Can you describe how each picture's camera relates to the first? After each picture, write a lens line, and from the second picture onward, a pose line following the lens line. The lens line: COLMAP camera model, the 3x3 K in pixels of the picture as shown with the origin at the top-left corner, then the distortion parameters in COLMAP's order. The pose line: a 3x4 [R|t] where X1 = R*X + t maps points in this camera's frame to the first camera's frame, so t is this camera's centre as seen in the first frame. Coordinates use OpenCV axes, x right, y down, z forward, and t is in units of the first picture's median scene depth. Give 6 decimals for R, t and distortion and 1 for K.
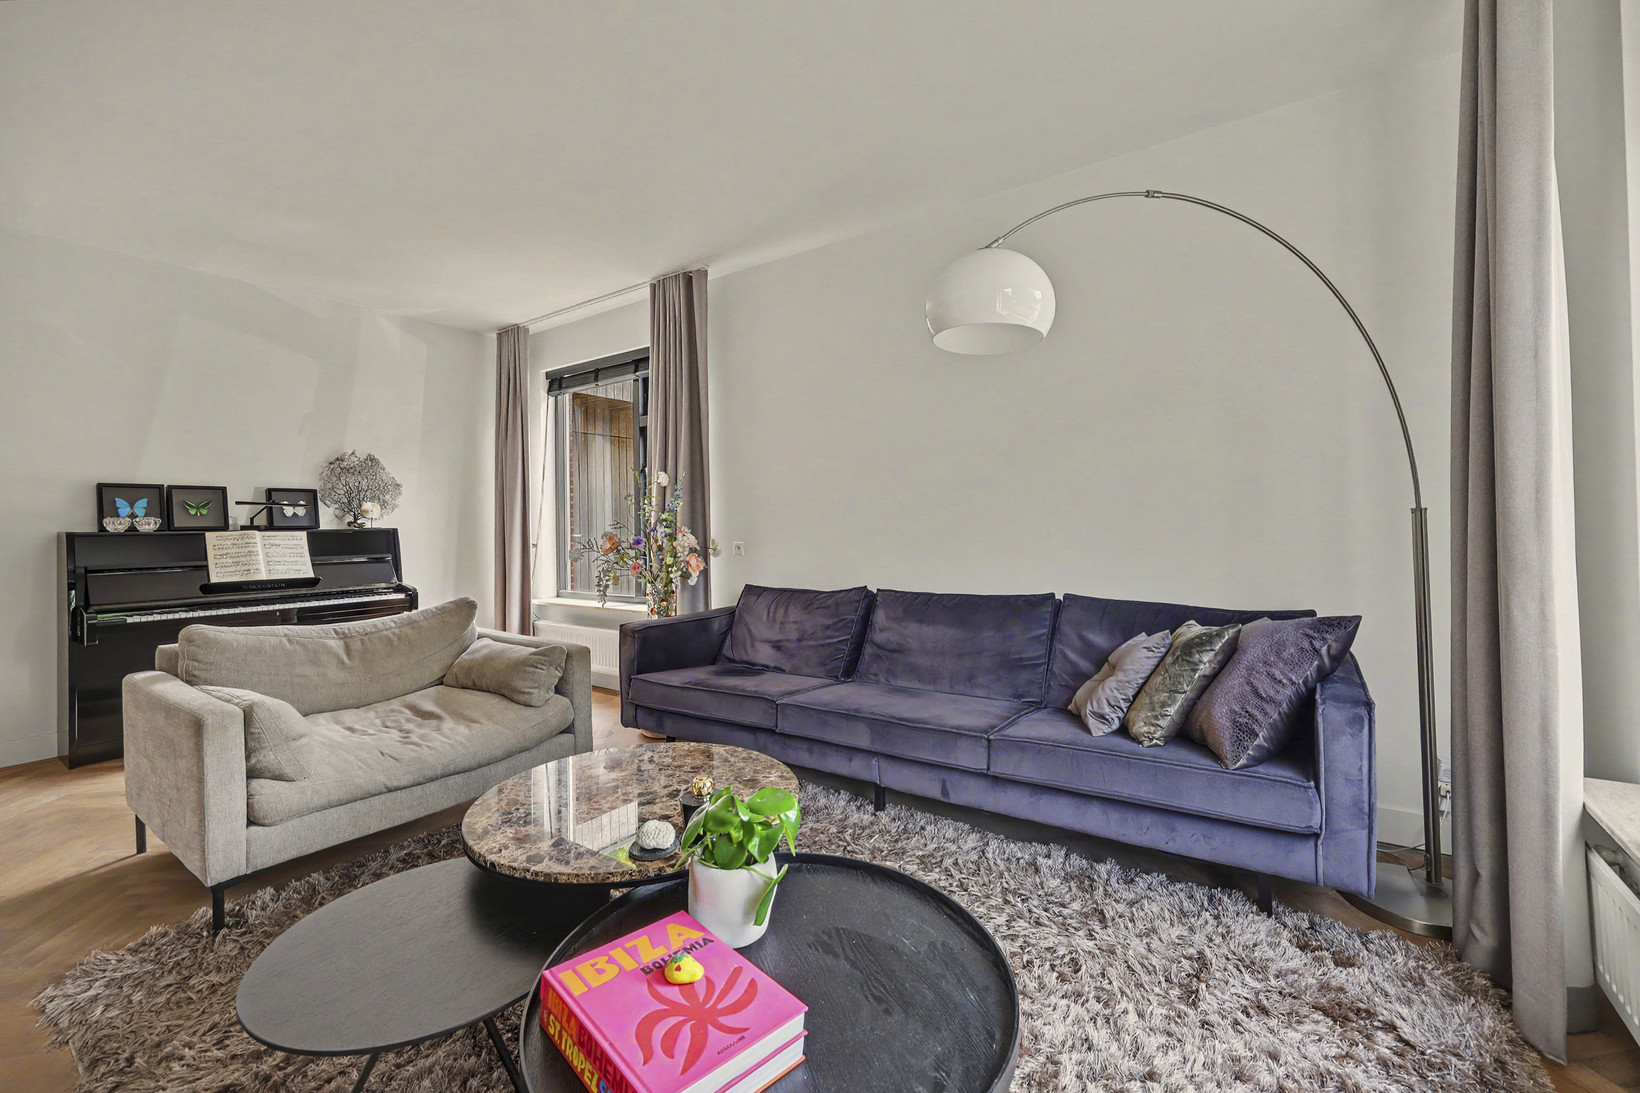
lens RADIAL K [[683.7, 0, 813.6], [0, 683.7, 520.2], [0, 0, 1]] dist [0.000419, 0.000059]
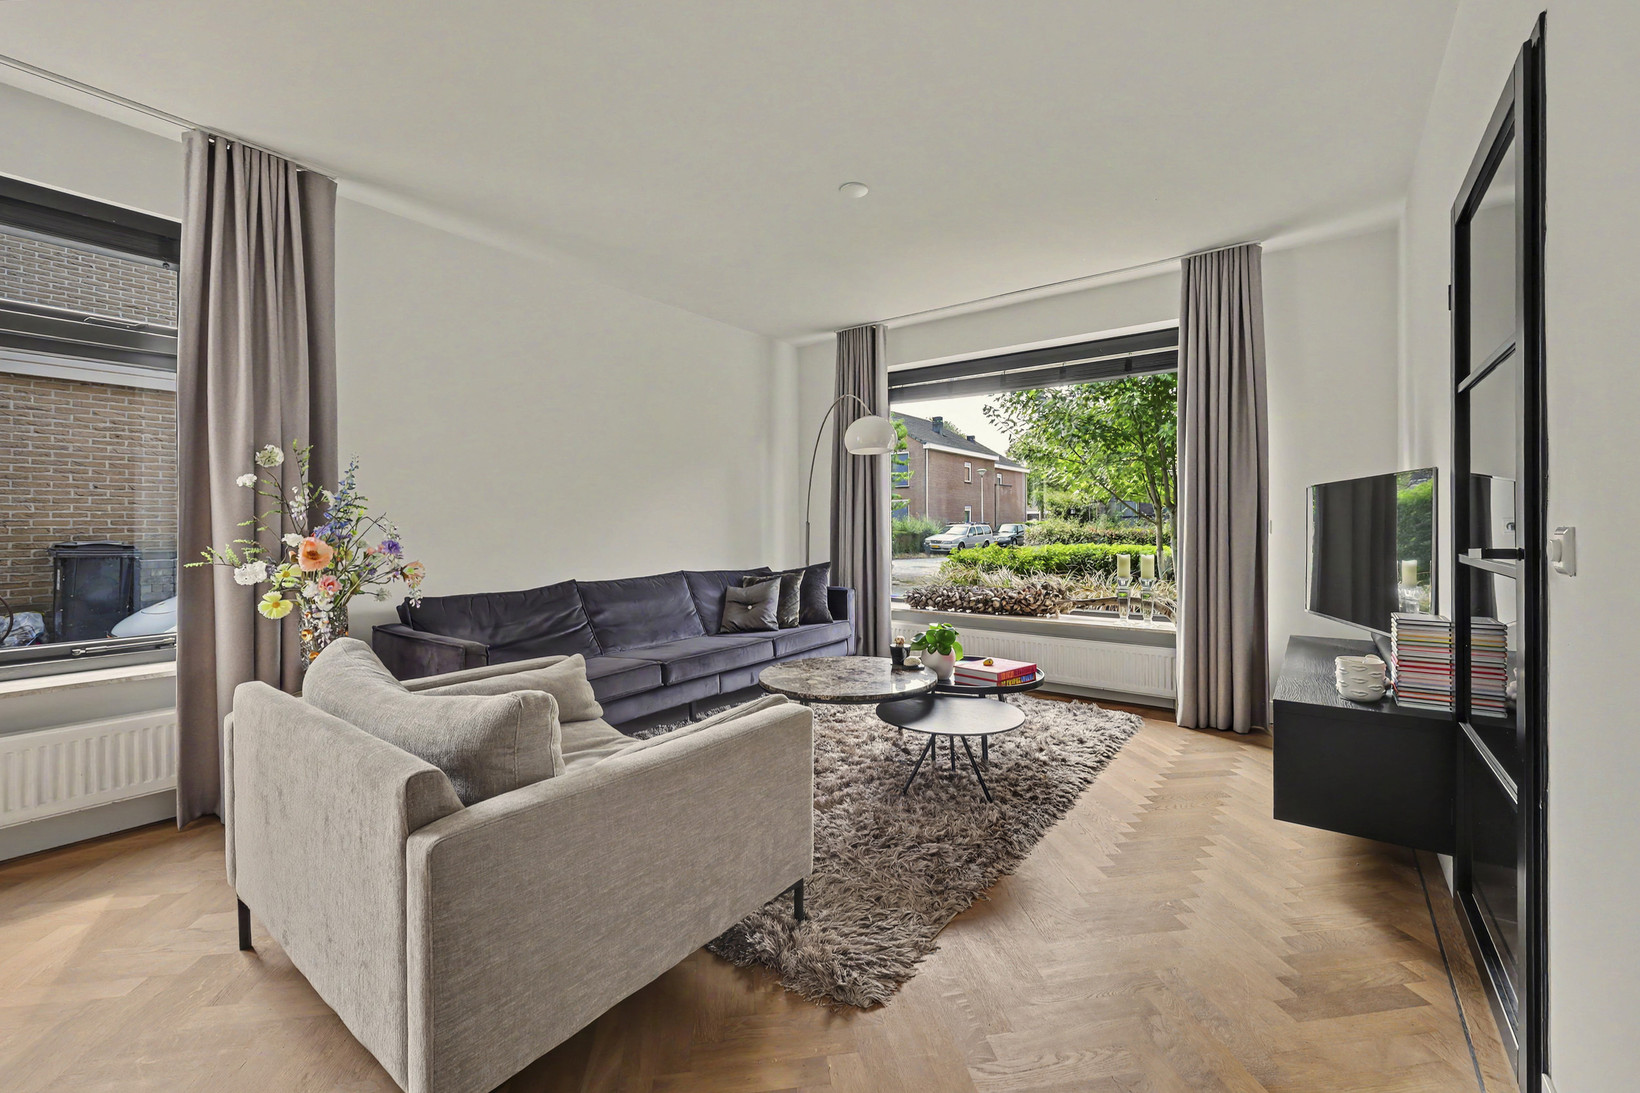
lens RADIAL K [[678.3, 0, 816.8], [0, 678.3, 526.9], [0, 0, 1]] dist [-0.002127, -0.000141]
pose [[0.019684, 0.018006, 0.999644, -0.913628], [-0.000097, 0.999838, -0.018008, 0.023640], [-0.999806, 0.000257, 0.019683, 0.477468]]
